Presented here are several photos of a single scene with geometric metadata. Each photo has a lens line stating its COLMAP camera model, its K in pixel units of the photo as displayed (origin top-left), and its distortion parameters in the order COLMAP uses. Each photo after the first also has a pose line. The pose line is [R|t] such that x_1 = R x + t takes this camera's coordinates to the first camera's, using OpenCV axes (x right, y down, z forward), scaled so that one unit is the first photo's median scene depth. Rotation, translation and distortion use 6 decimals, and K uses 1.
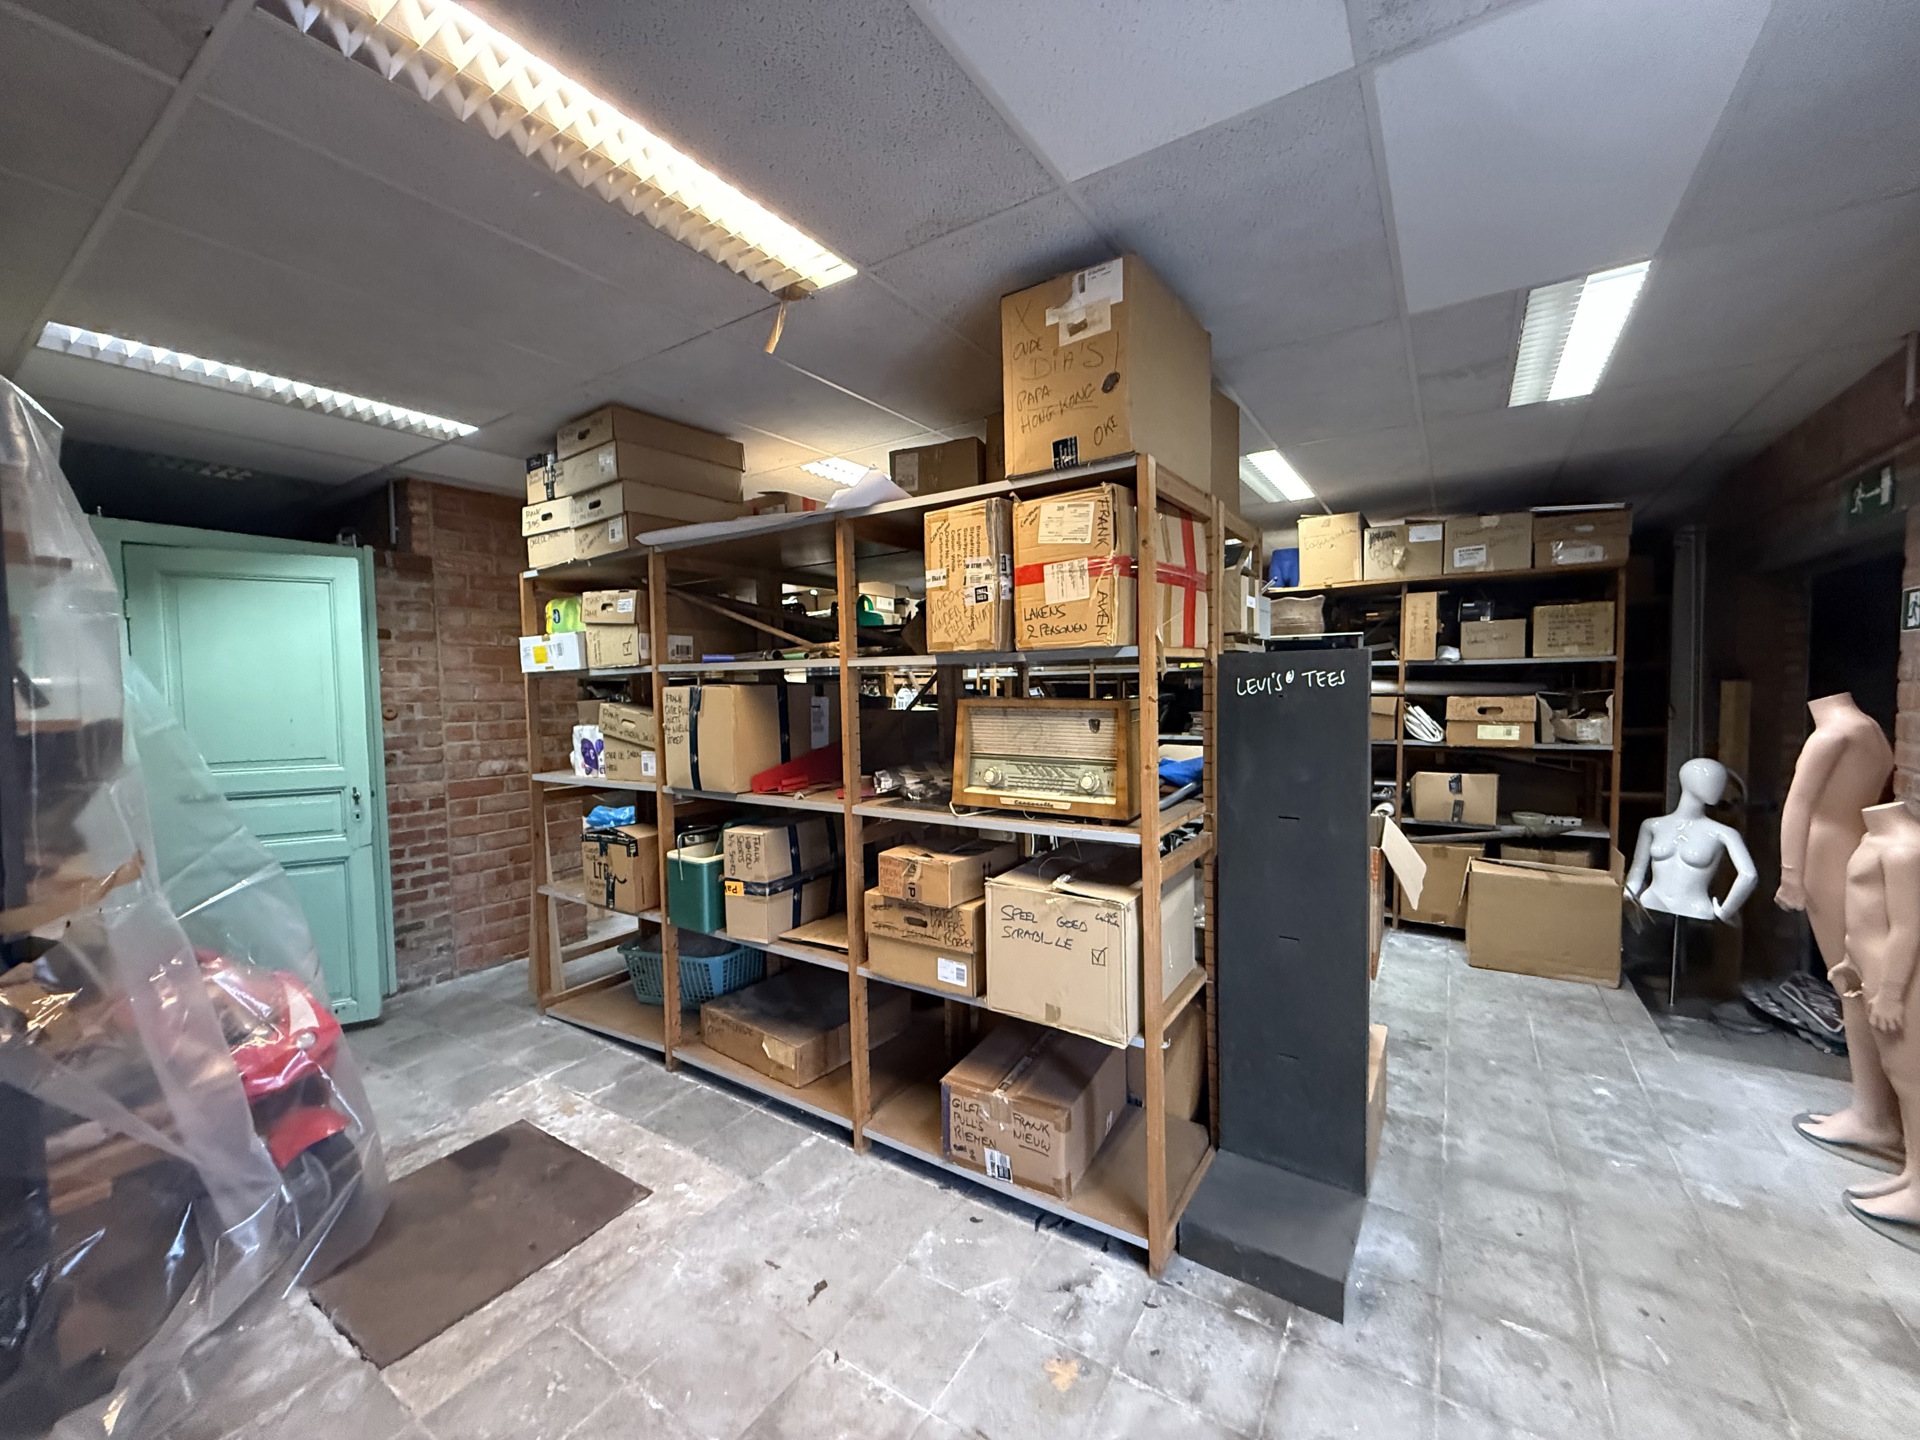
lens RADIAL K [[765.8, 0, 952.4], [0, 765.8, 719.3], [0, 0, 1]] dist [0.001695, -0.000202]
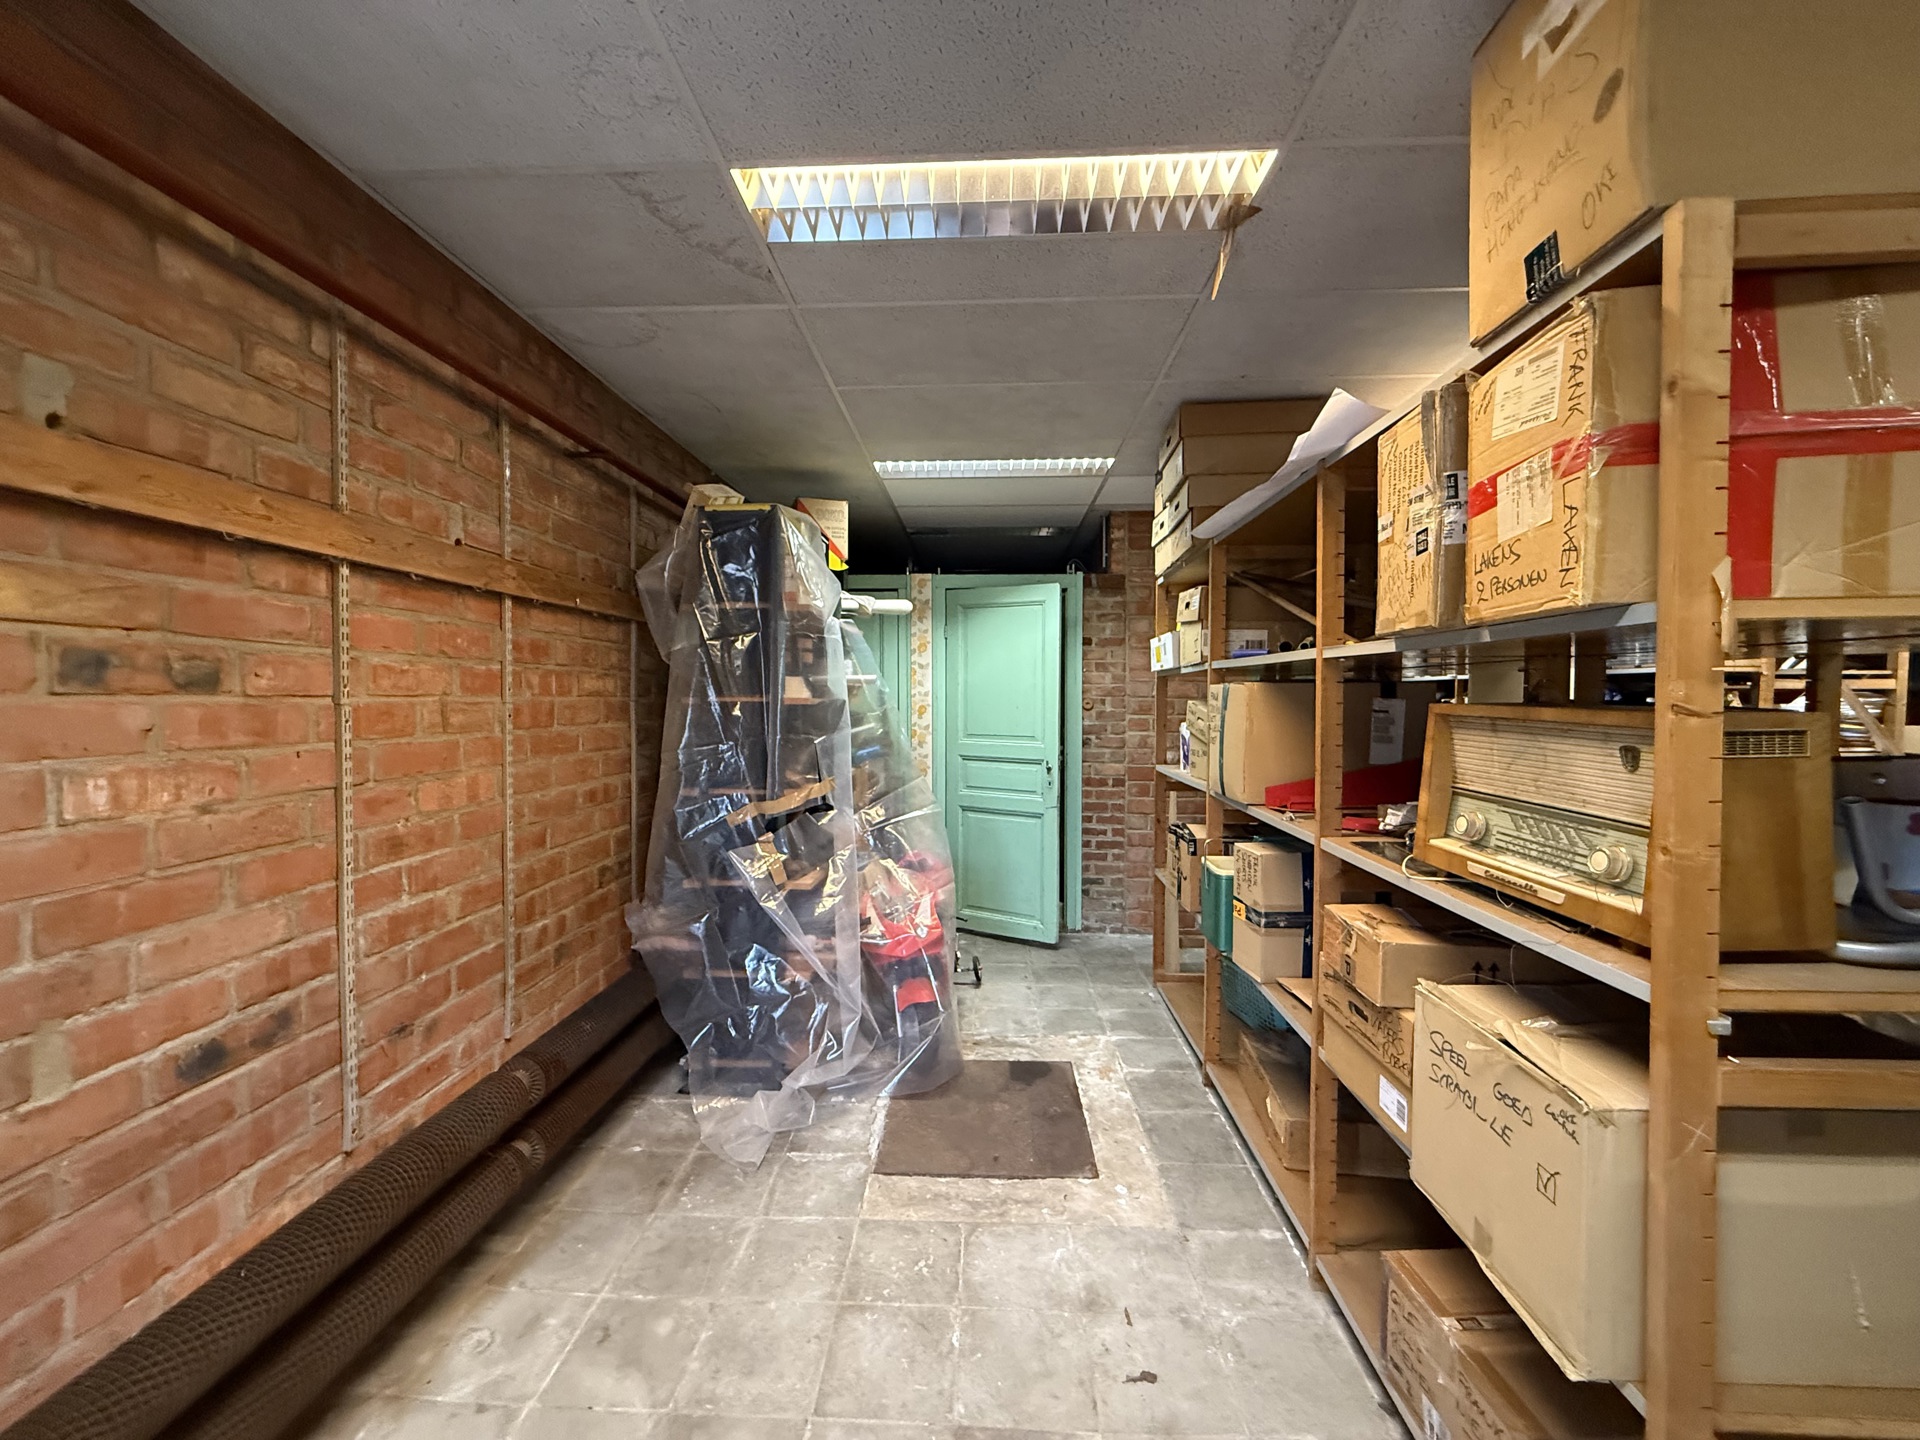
lens RADIAL K [[765.8, 0, 957.8], [0, 765.8, 719.1], [0, 0, 1]] dist [0.001695, -0.000202]
pose [[0.512251, 0.047185, -0.857539, 0.410213], [-0.051263, 0.998389, 0.024313, -0.008563], [0.857304, 0.031506, 0.513845, 0.339628]]
